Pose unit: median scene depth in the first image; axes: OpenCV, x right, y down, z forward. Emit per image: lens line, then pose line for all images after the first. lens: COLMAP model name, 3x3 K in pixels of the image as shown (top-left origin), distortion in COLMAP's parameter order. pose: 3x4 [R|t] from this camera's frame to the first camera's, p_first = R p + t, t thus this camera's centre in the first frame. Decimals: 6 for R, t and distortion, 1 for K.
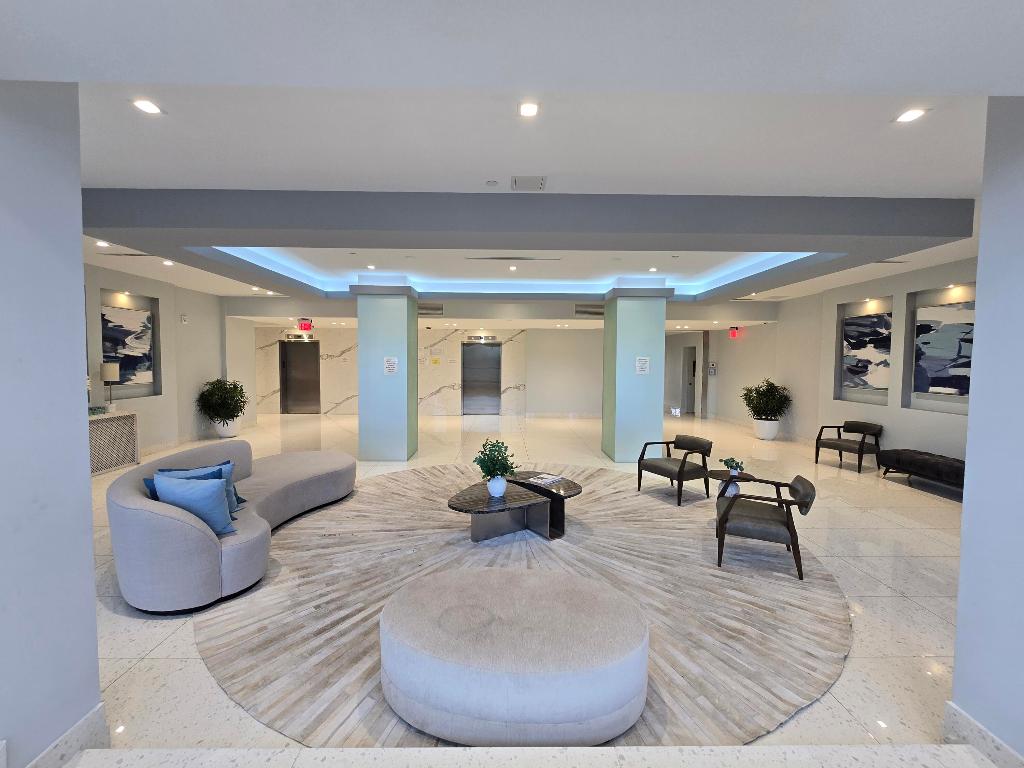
lens RADIAL K [[423.4, 0, 509.2], [0, 423.4, 379.8], [0, 0, 1]] dist [0.000813, -0.000039]
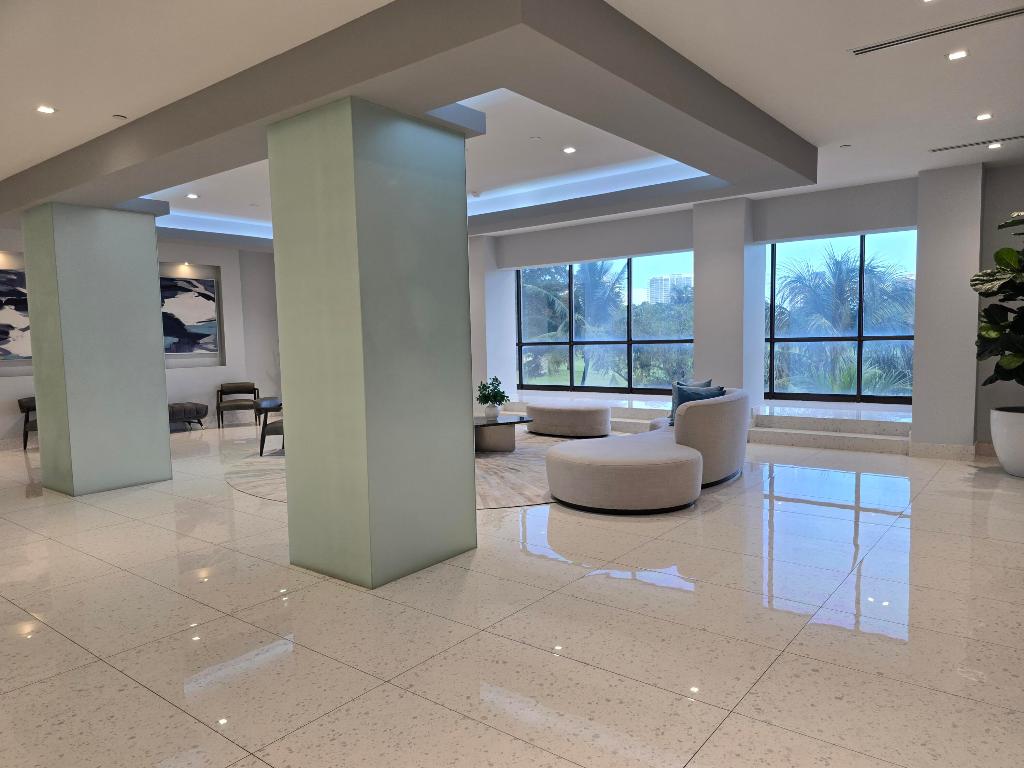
lens RADIAL K [[698.7, 0, 512.0], [0, 698.7, 384.0], [0, 0, 1]] dist [0.035334, -0.002233]
pose [[-0.771902, -0.033785, 0.634843, -0.827535], [0.047559, 0.992720, 0.110657, -0.039189], [-0.633960, 0.115609, -0.764676, 1.488394]]
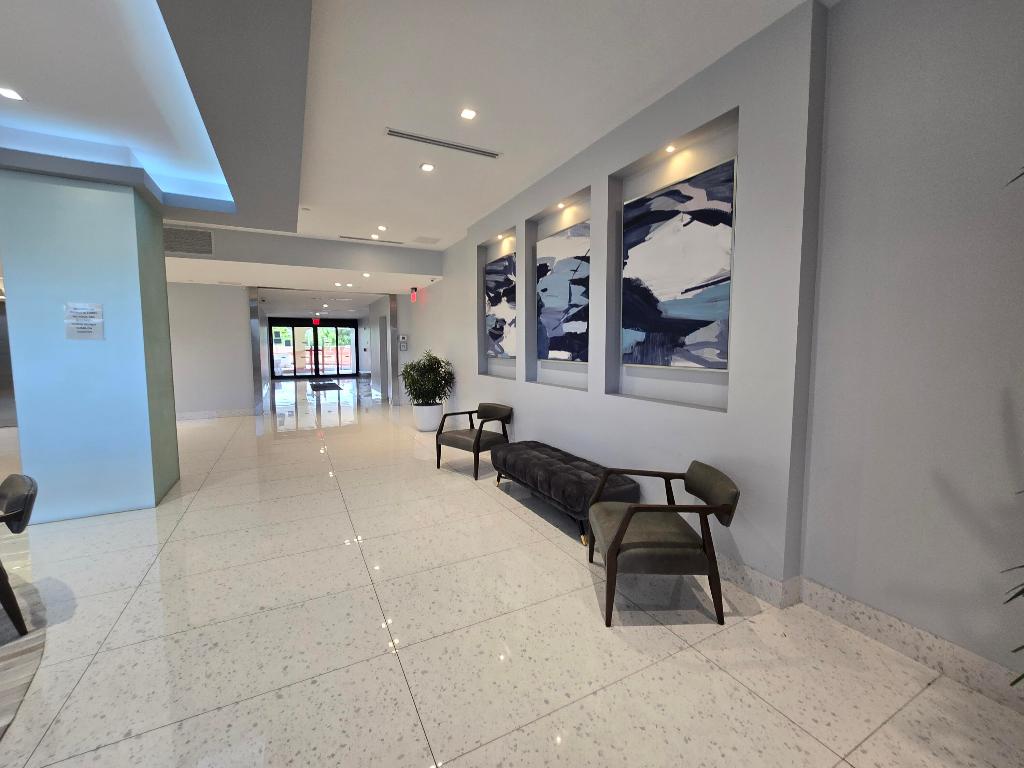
lens RADIAL K [[423.4, 0, 509.2], [0, 423.4, 379.8], [0, 0, 1]] dist [0.000813, -0.000039]
pose [[0.896610, -0.046196, 0.440406, 0.539447], [0.030302, 0.998613, 0.043059, 0.028006], [-0.441784, -0.025262, 0.896766, 0.339273]]
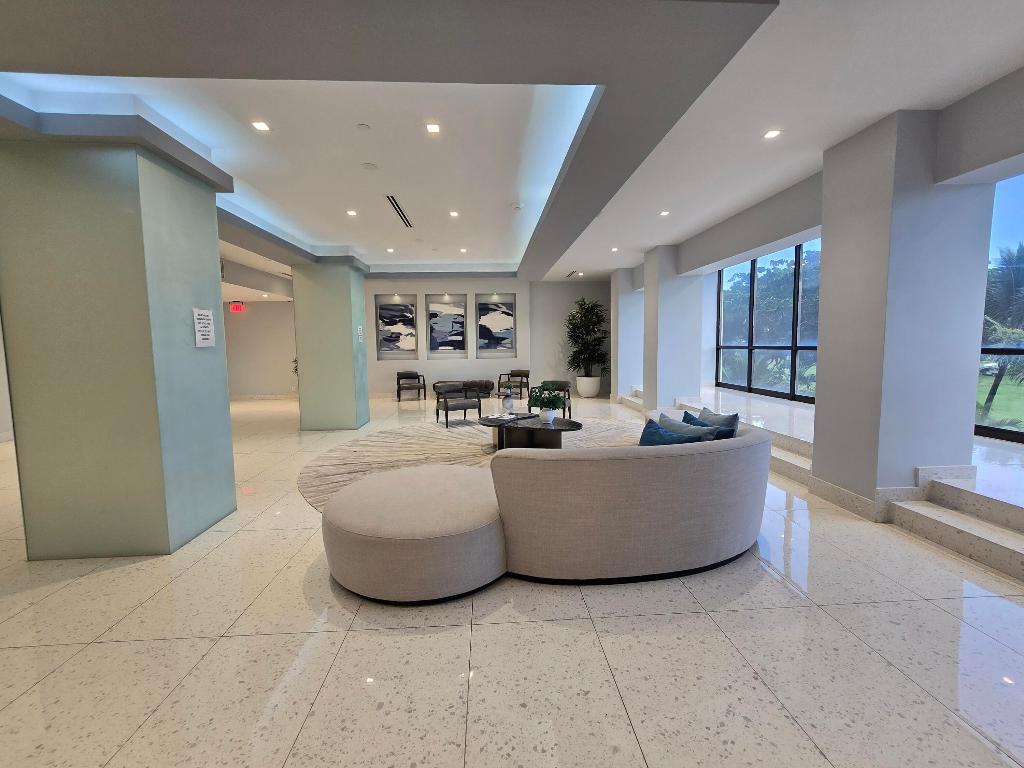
lens RADIAL K [[423.4, 0, 509.2], [0, 423.4, 379.8], [0, 0, 1]] dist [0.000813, -0.000039]
pose [[-0.043370, -0.089132, 0.995075, -0.780808], [0.060328, 0.993961, 0.091661, 0.008003], [-0.997236, 0.064006, -0.037731, 0.676967]]
